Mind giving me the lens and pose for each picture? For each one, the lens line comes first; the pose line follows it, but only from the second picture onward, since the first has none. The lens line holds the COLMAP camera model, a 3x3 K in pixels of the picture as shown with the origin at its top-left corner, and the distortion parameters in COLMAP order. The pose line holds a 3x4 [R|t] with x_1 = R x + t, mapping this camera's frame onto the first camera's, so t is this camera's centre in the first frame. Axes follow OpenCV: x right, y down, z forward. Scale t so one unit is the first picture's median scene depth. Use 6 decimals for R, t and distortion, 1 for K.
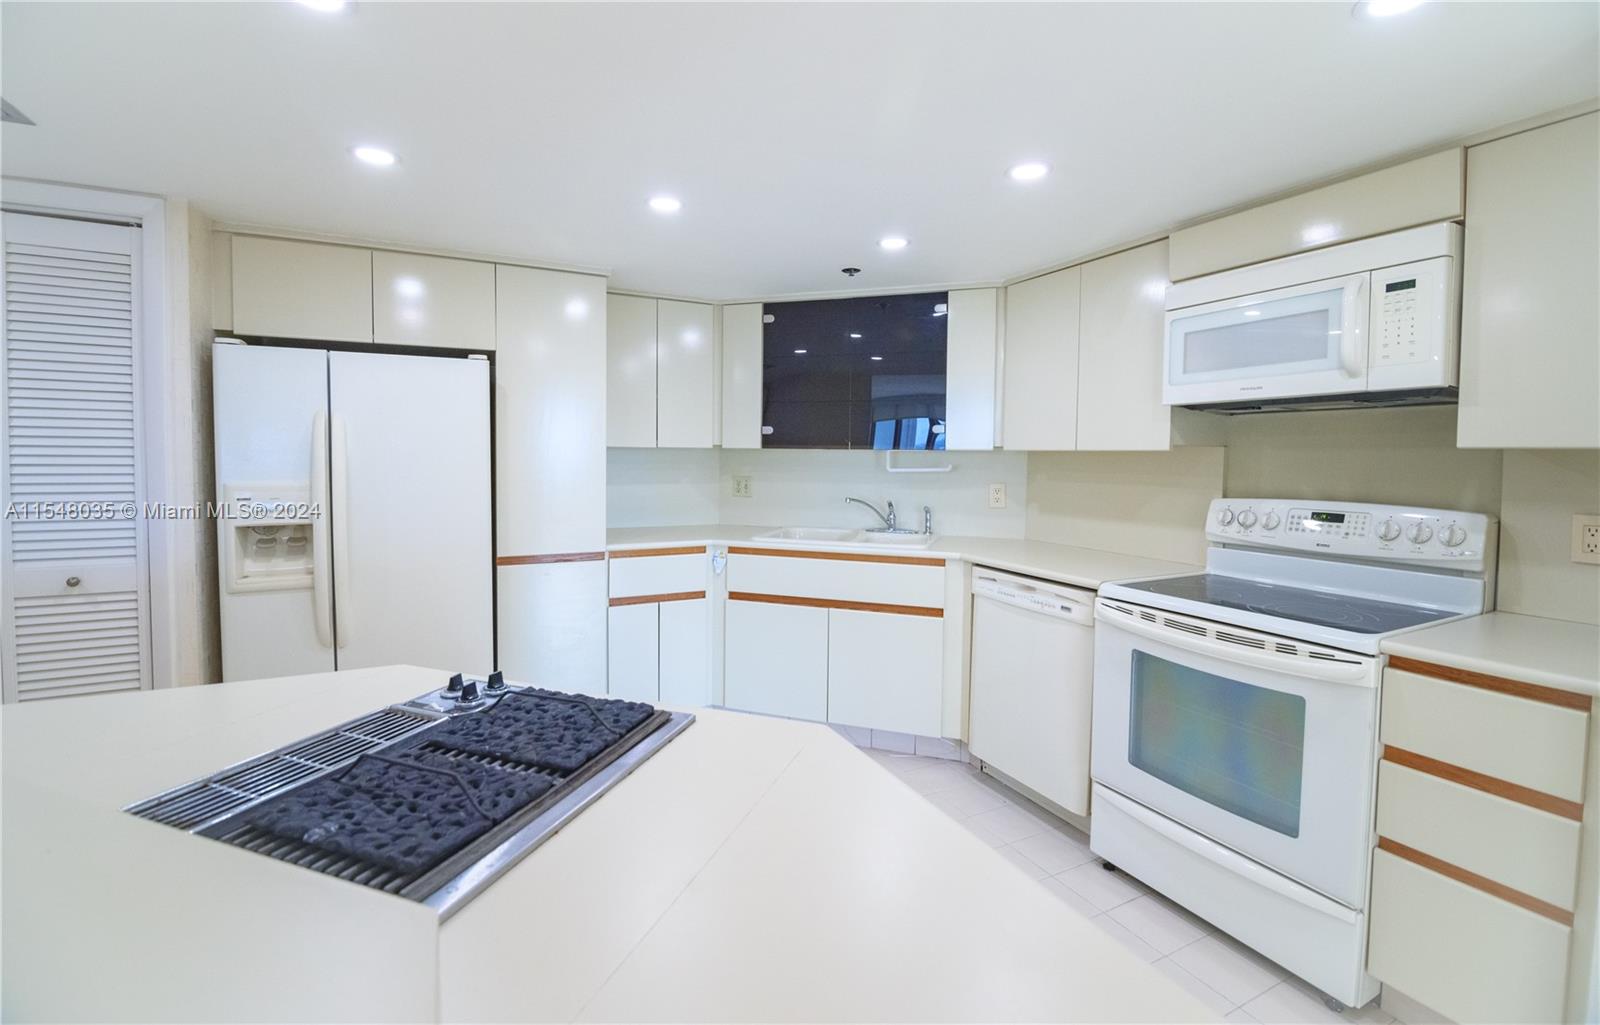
lens RADIAL K [[688.5, 0, 793.5], [0, 688.5, 487.2], [0, 0, 1]] dist [-0.018720, -0.000507]
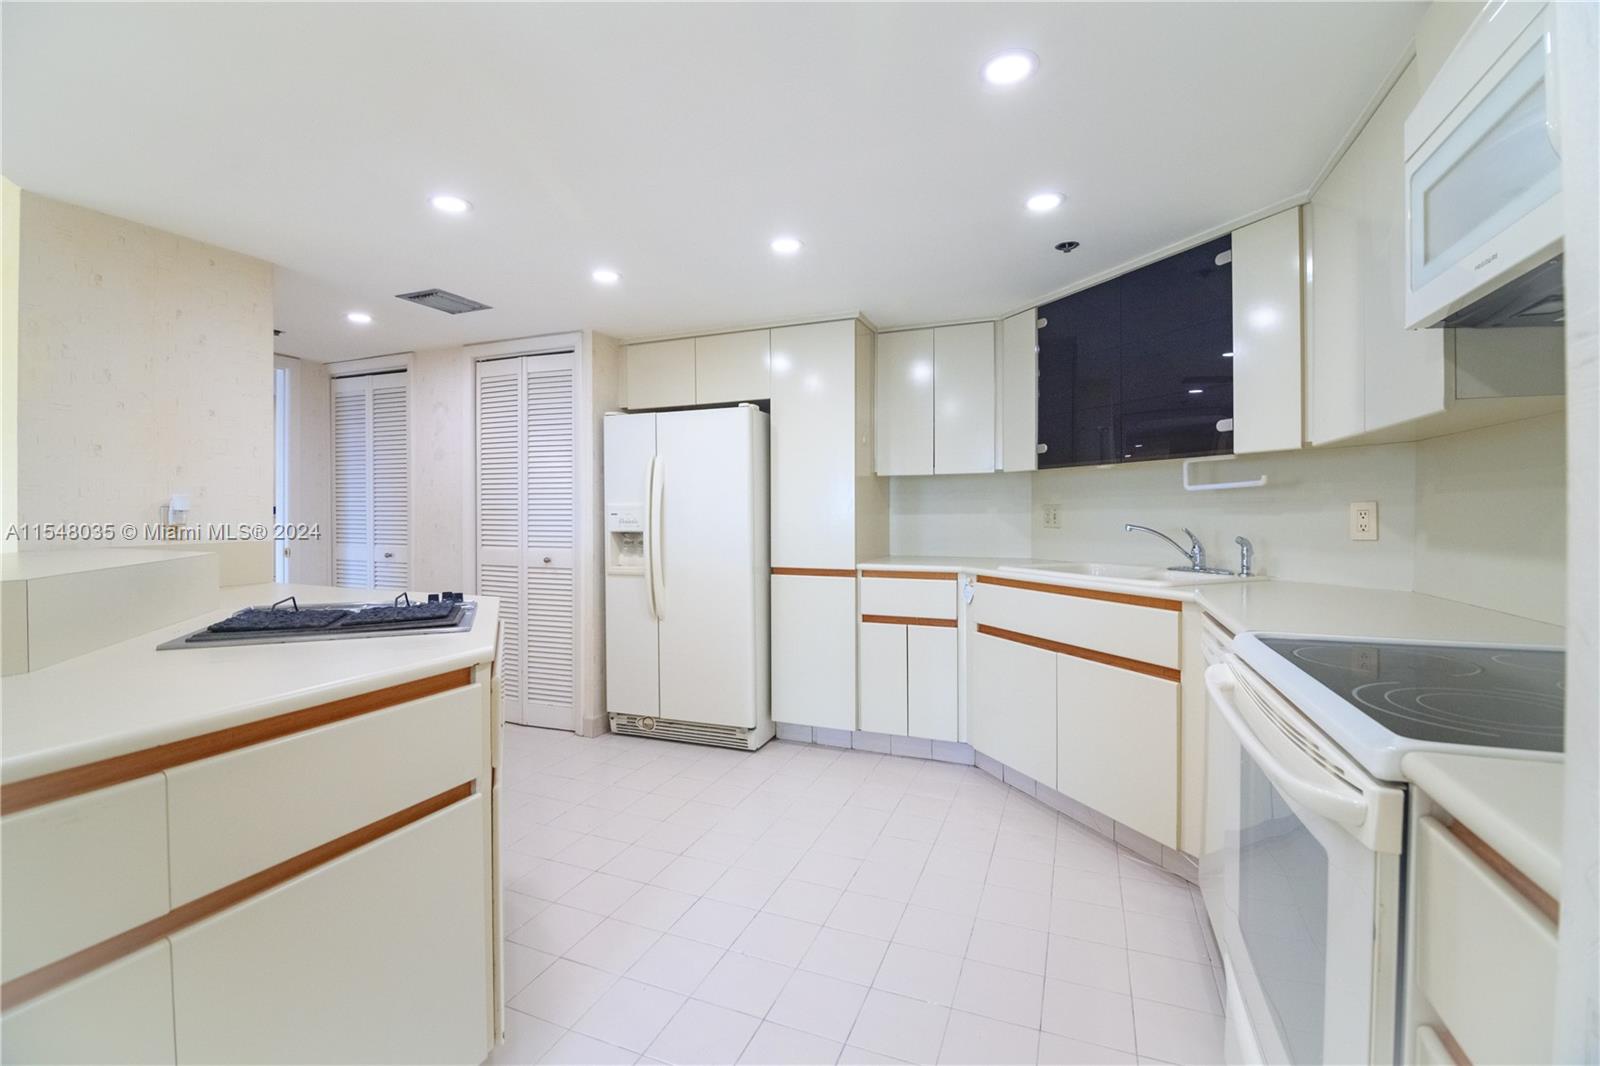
lens RADIAL K [[695.1, 0, 789.6], [0, 695.1, 520.6], [0, 0, 1]] dist [-0.013580, -0.003492]
pose [[0.654184, -0.003436, -0.756327, 0.501119], [-0.026460, 0.999274, -0.027427, 0.050346], [0.755872, 0.037955, 0.653618, 0.208678]]
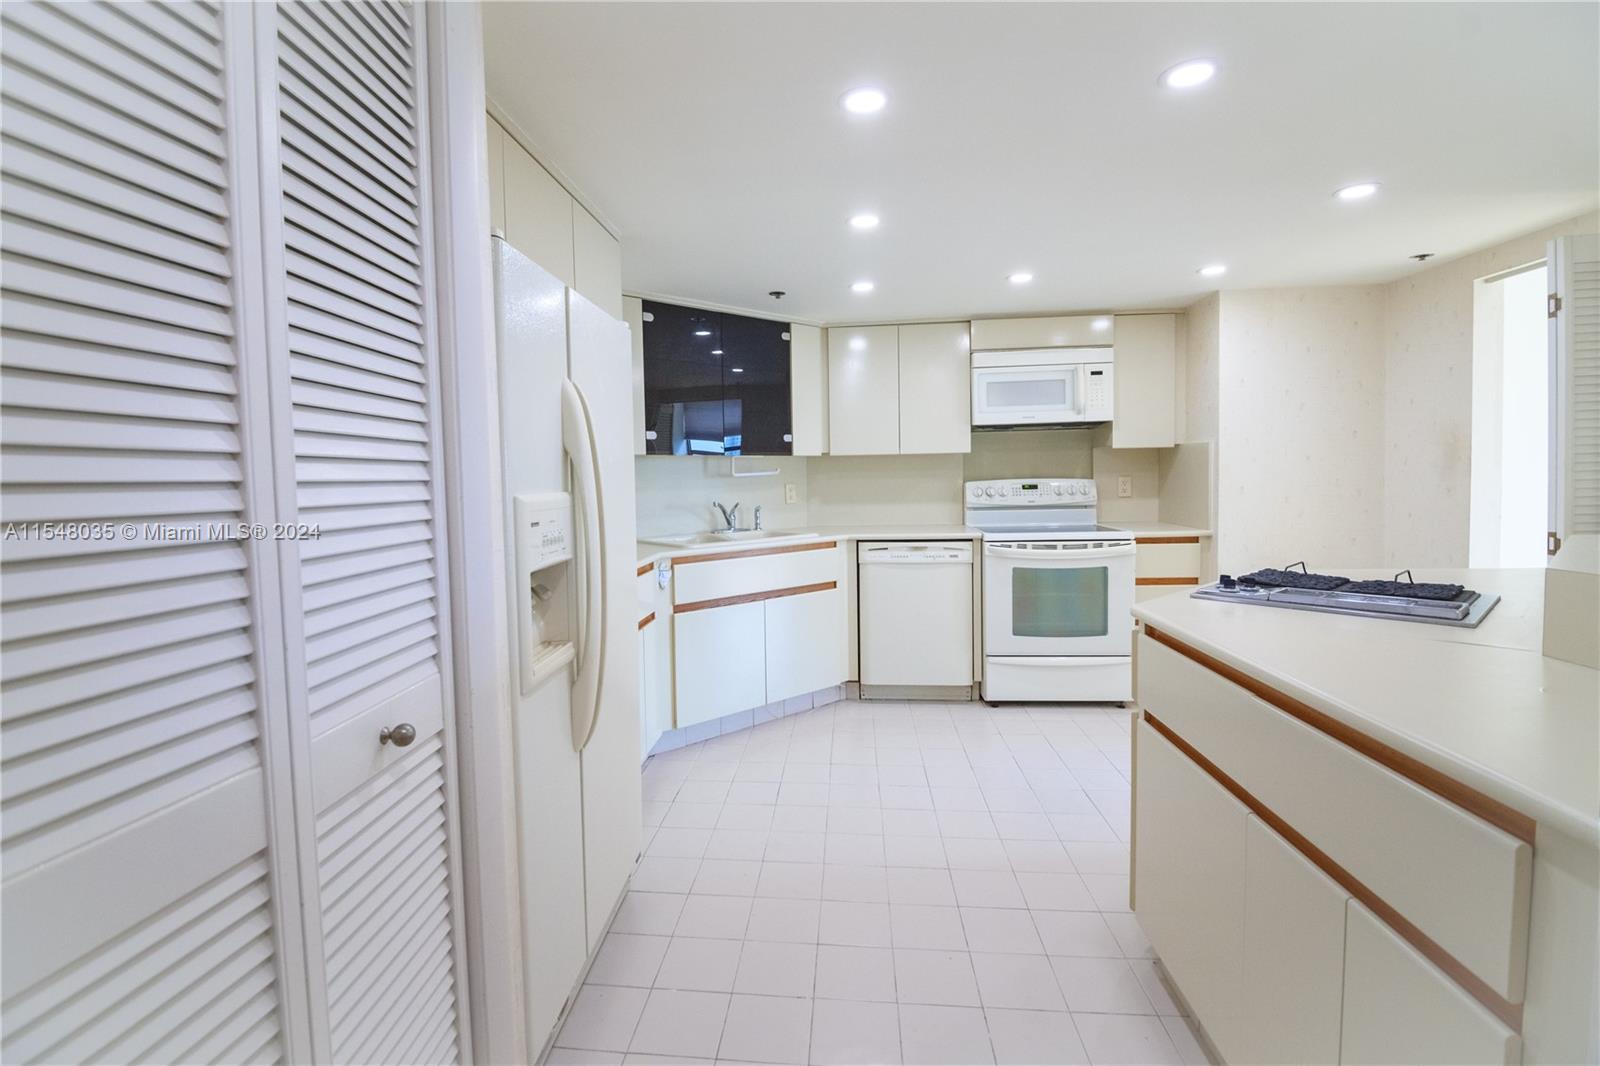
lens RADIAL K [[695.1, 0, 783.9], [0, 695.1, 522.5], [0, 0, 1]] dist [-0.013580, -0.003492]
pose [[0.524582, -0.075157, 0.848036, -0.900965], [0.066232, 0.996680, 0.047360, 0.003872], [-0.848780, 0.031323, 0.527818, 0.408104]]
